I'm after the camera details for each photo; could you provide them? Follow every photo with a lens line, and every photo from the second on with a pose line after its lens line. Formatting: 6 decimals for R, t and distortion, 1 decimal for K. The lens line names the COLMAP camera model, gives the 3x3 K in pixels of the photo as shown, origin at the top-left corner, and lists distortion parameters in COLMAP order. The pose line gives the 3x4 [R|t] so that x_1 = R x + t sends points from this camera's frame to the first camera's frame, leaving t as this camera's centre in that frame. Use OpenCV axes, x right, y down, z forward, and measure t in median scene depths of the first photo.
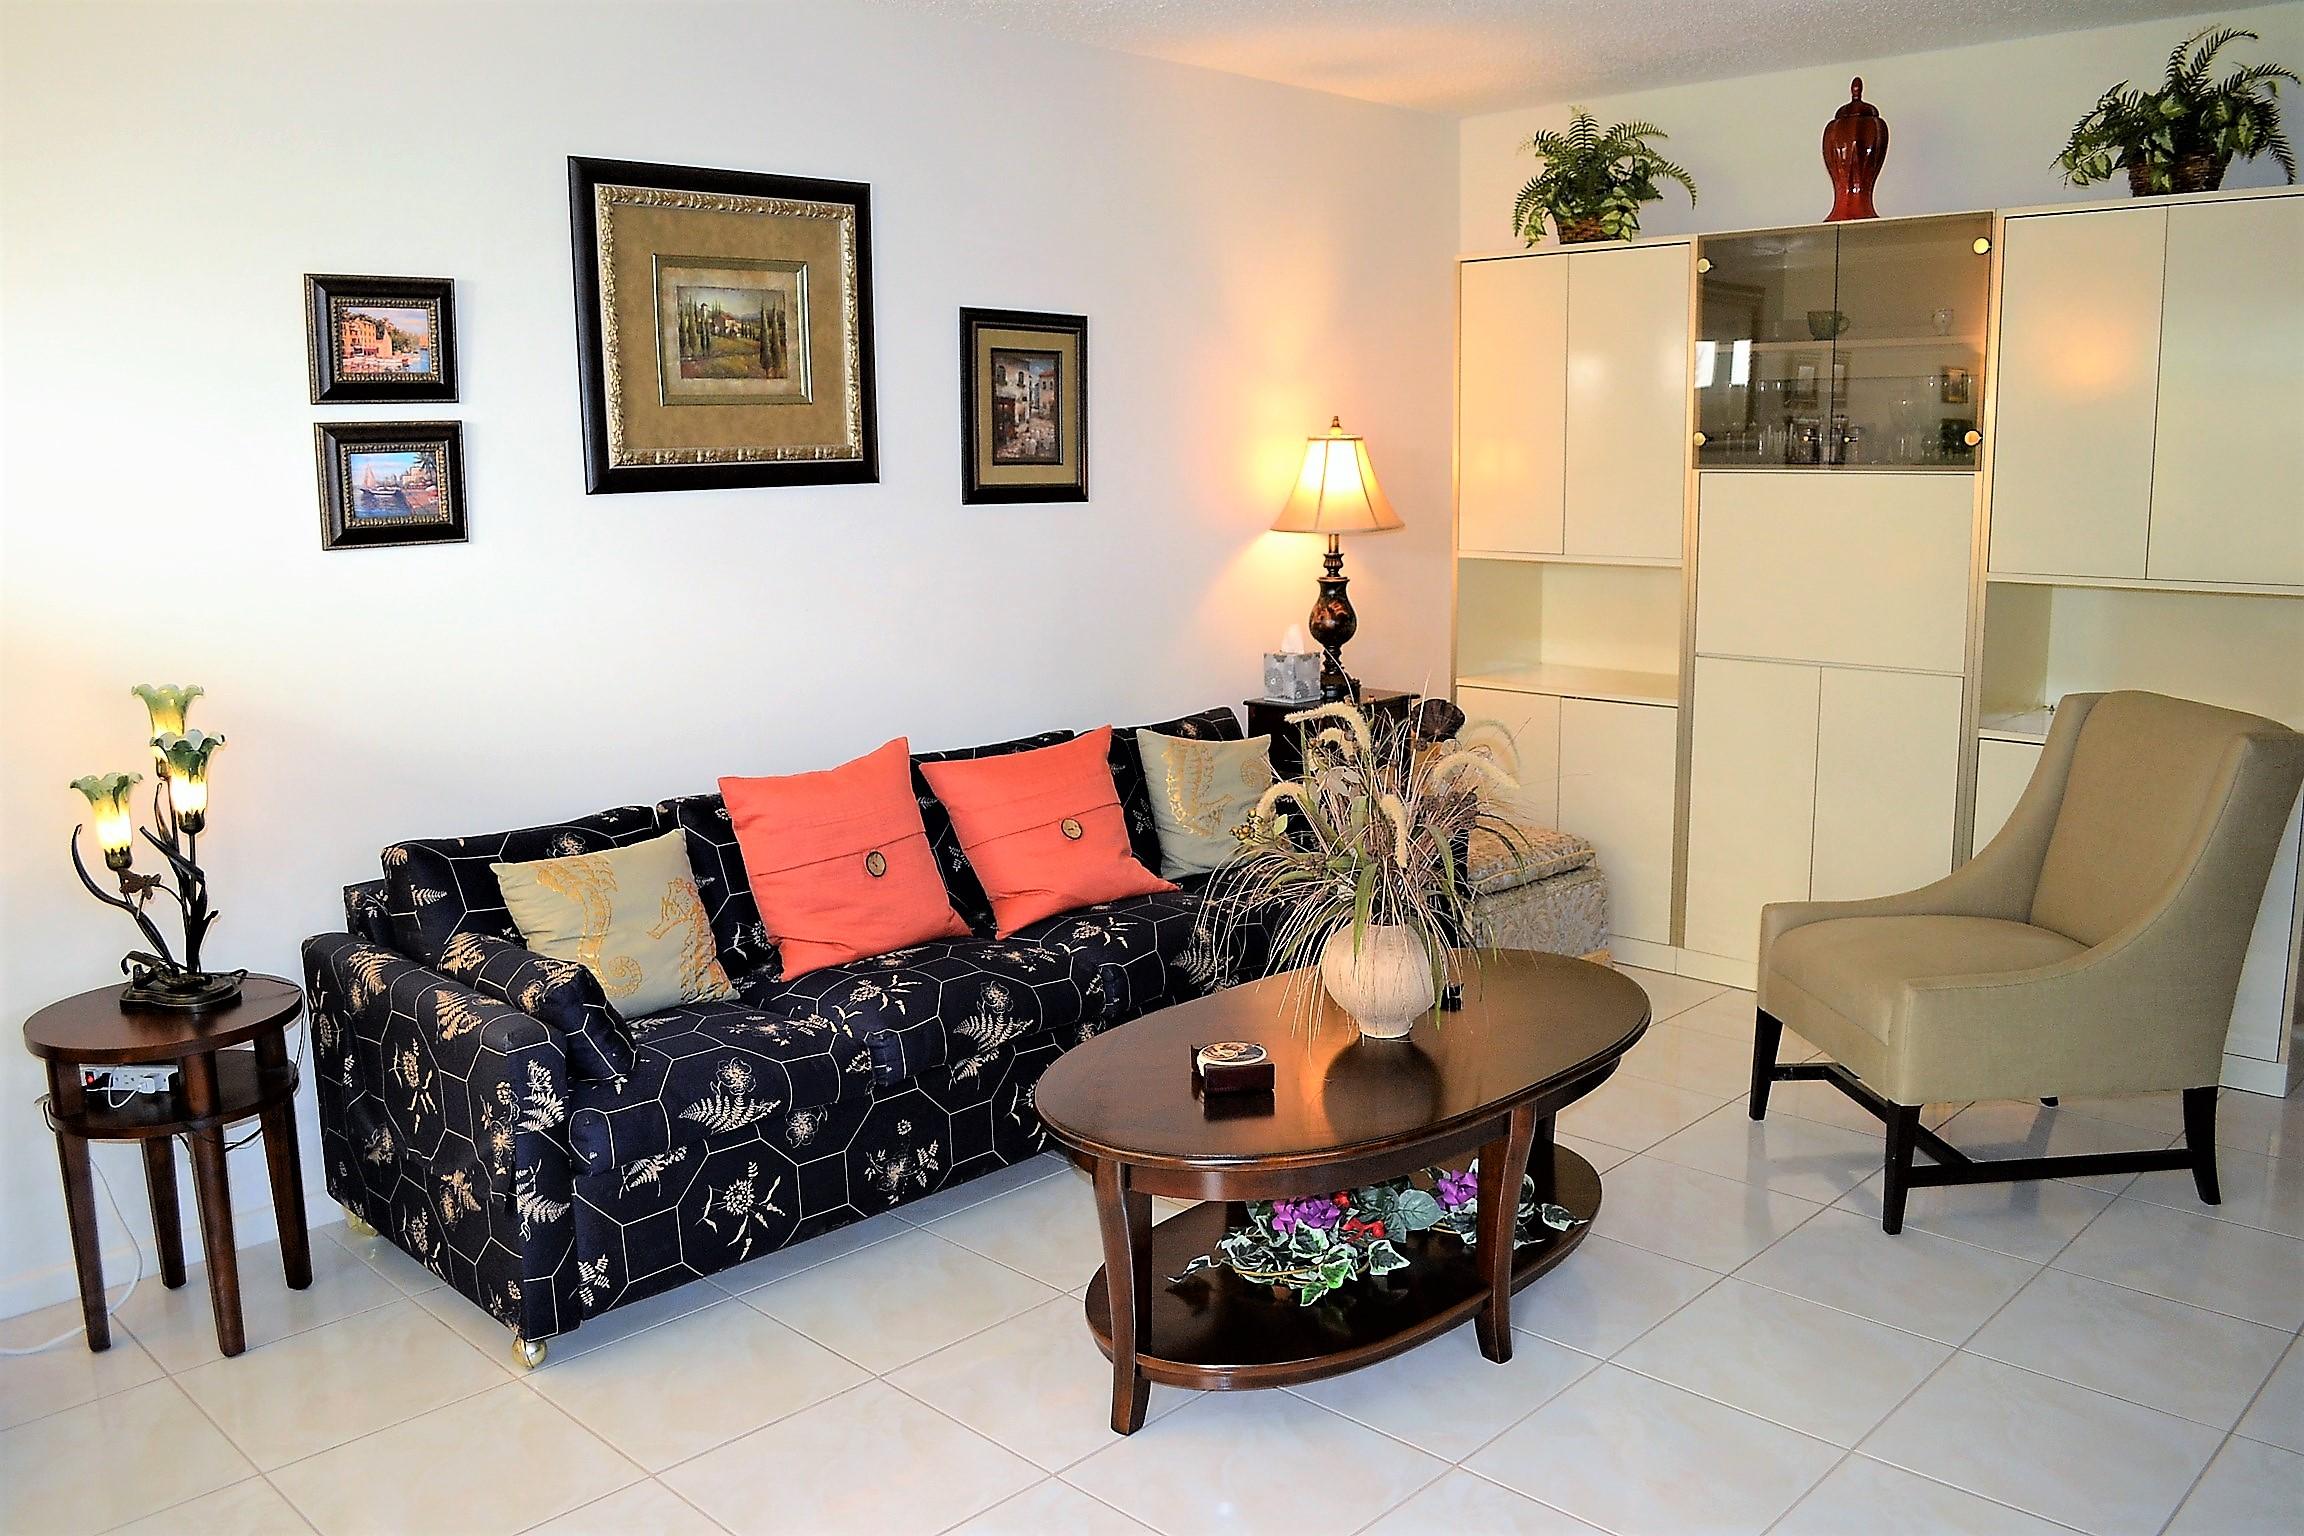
lens RADIAL K [[1833.4, 0, 1150.2], [0, 1833.4, 727.1], [0, 0, 1]] dist [0.082064, -0.227224]
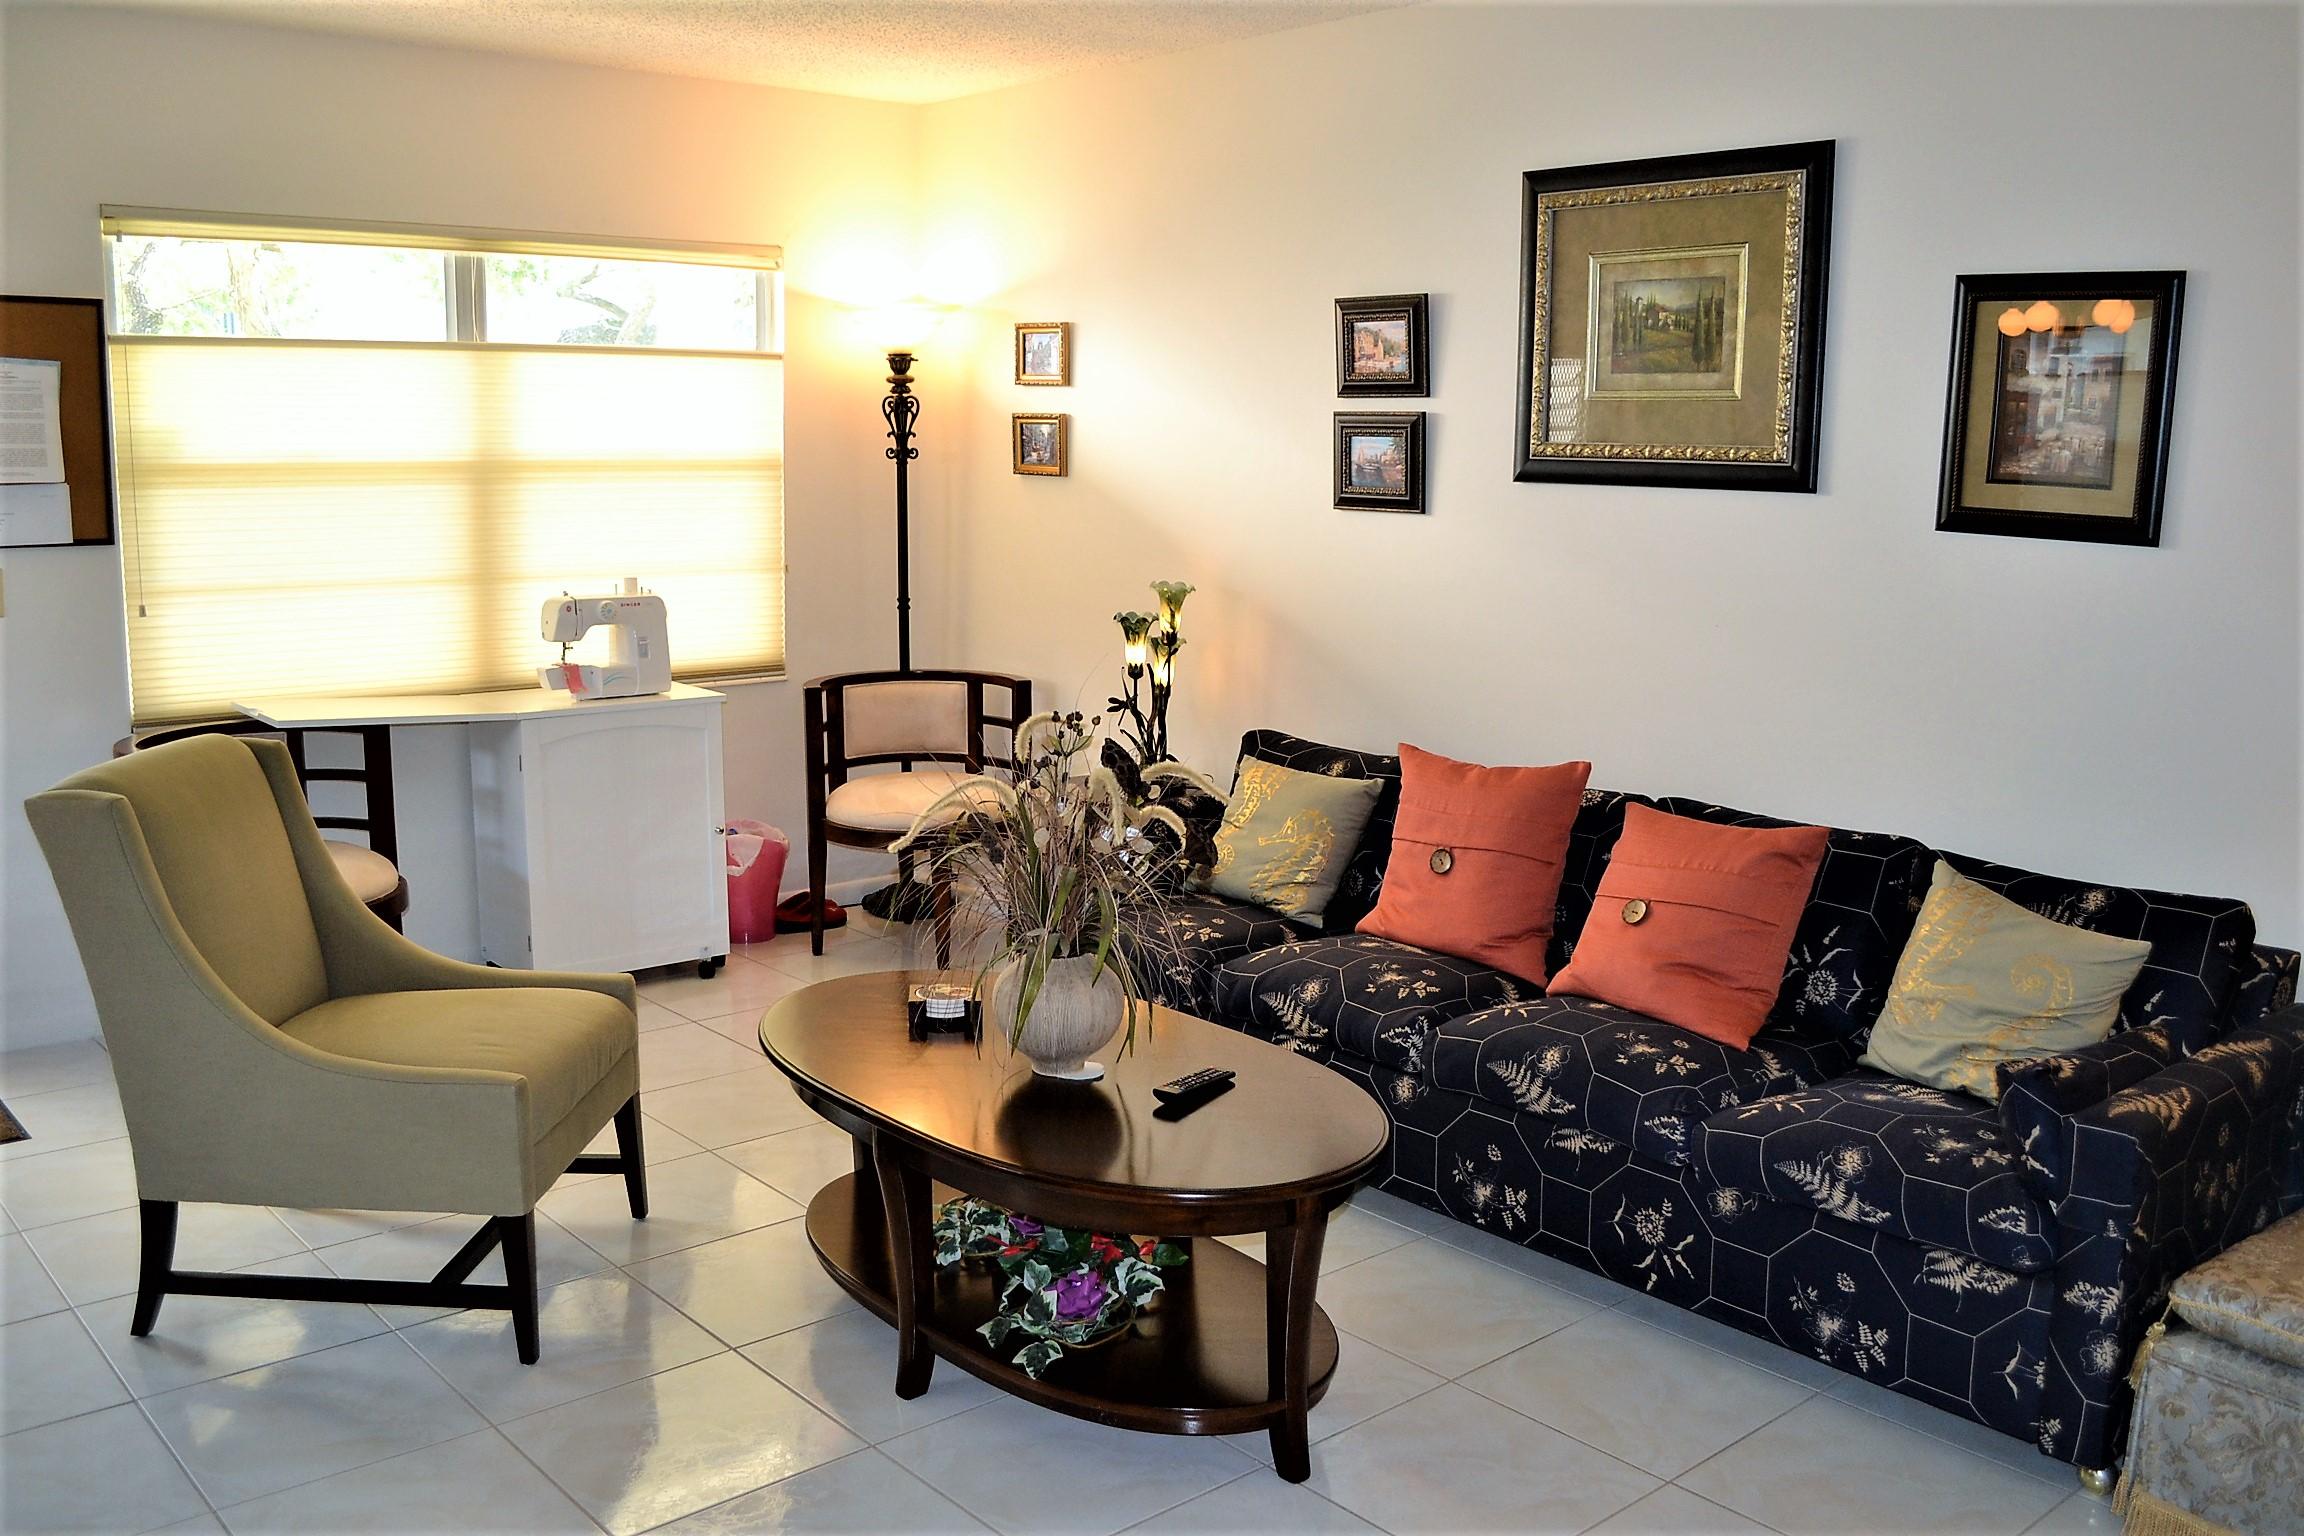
lens RADIAL K [[2087.1, 0, 1152.0], [0, 2087.1, 768.0], [0, 0, 1]] dist [-0.007351, -0.000071]
pose [[-0.058278, 0.184709, -0.981064, 0.891152], [-0.169092, 0.966708, 0.192051, -0.153576], [0.983876, 0.177082, -0.025105, 0.800838]]
